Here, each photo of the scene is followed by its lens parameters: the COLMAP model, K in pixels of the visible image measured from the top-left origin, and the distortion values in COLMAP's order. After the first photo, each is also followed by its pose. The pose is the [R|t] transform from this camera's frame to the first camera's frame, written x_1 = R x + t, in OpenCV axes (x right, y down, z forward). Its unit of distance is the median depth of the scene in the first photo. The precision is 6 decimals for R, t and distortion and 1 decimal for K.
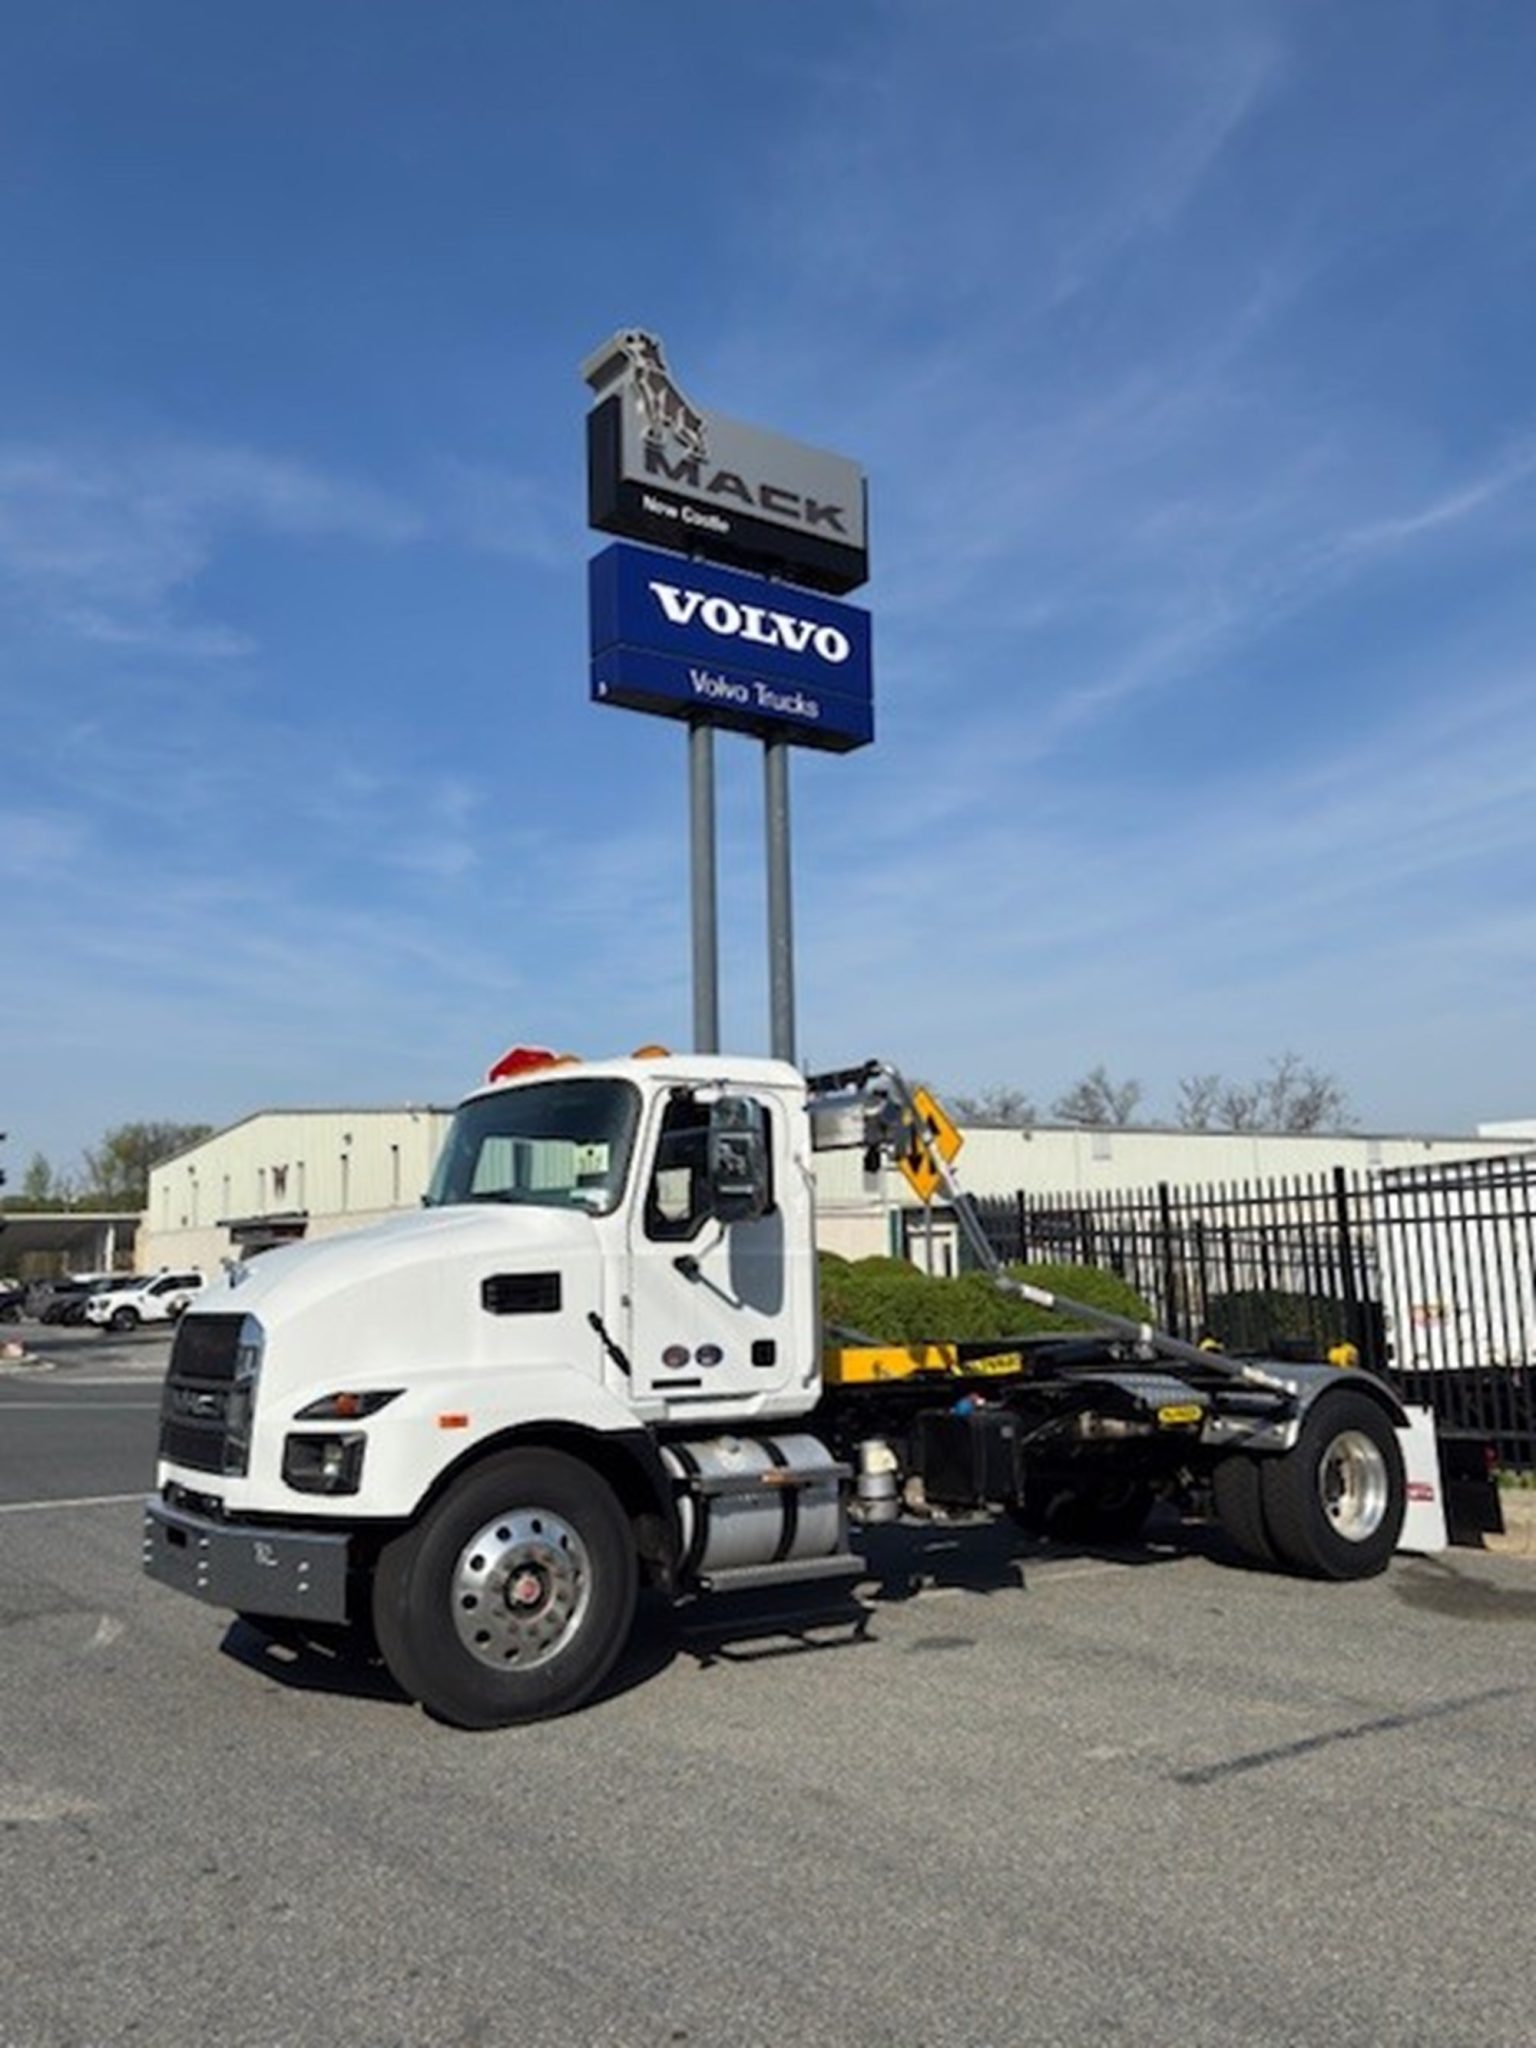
lens RADIAL K [[1605.6, 0, 749.2], [0, 1605.6, 1024.4], [0, 0, 1]] dist [0.055176, -0.018737]
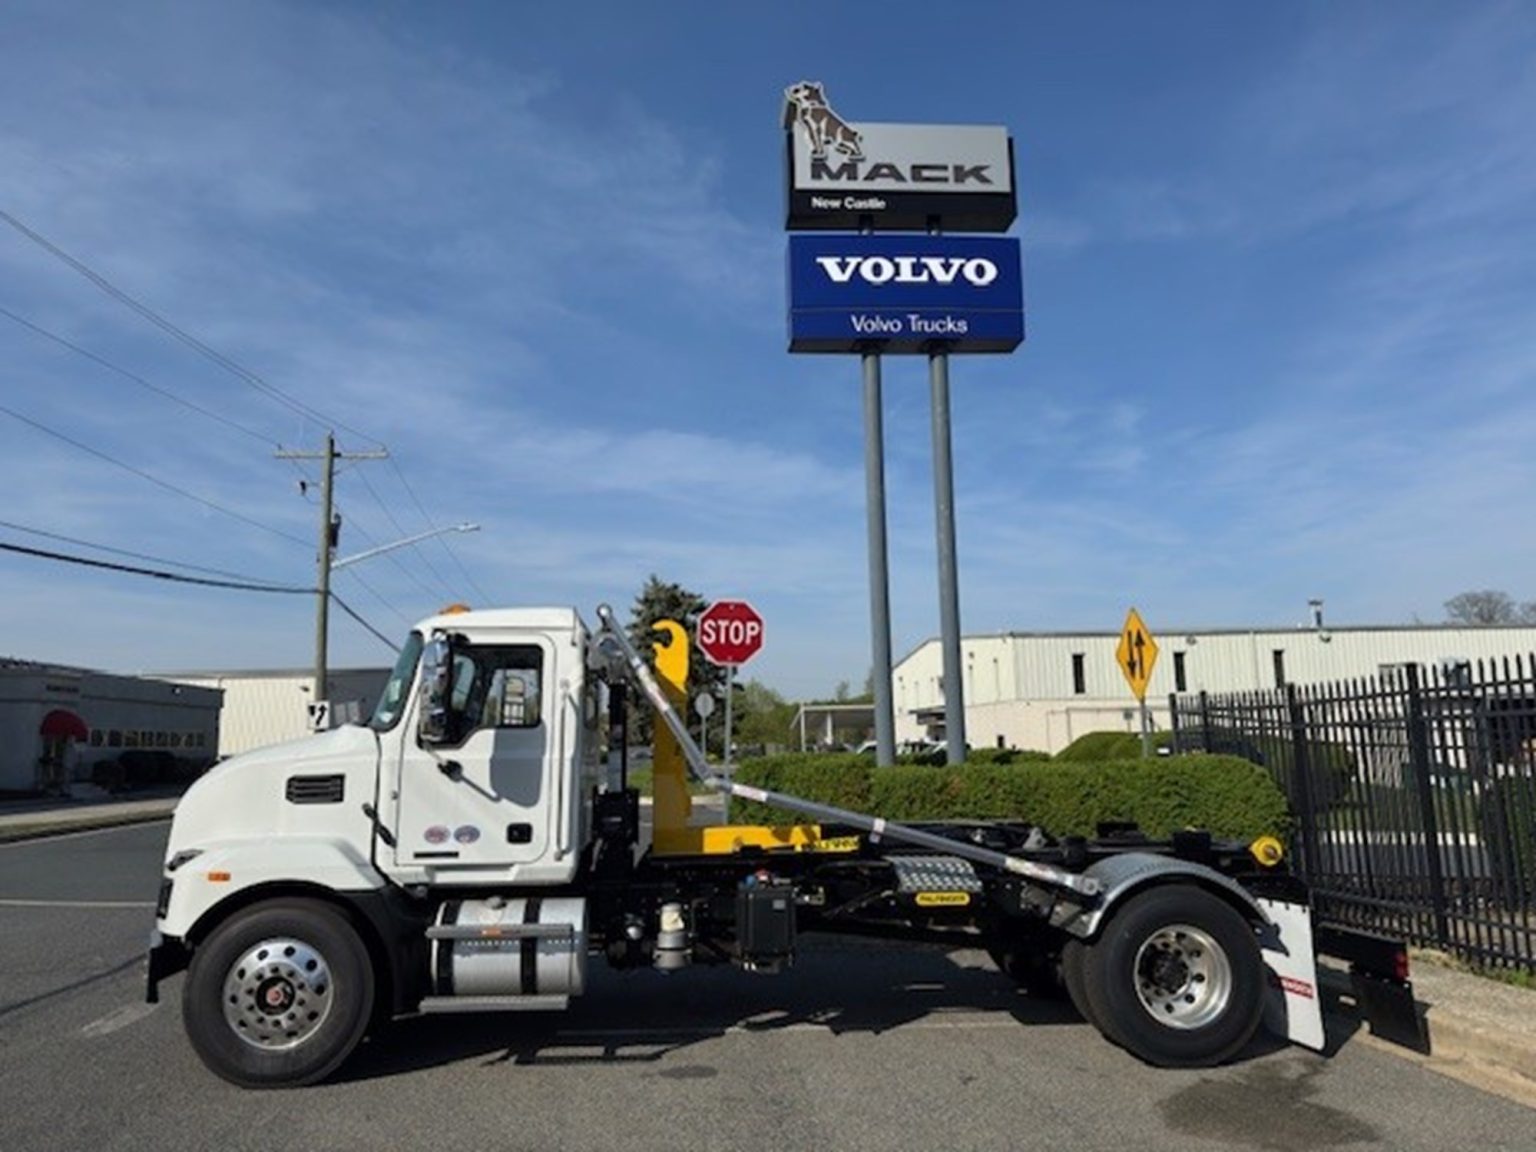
lens RADIAL K [[1052.3, 0, 769.1], [0, 1052.3, 578.9], [0, 0, 1]] dist [0.011887, -0.007261]
pose [[0.857455, -0.077695, -0.508659, 0.337244], [0.078139, 0.996731, -0.020525, 0.015360], [0.508591, -0.022147, 0.860723, 0.191771]]
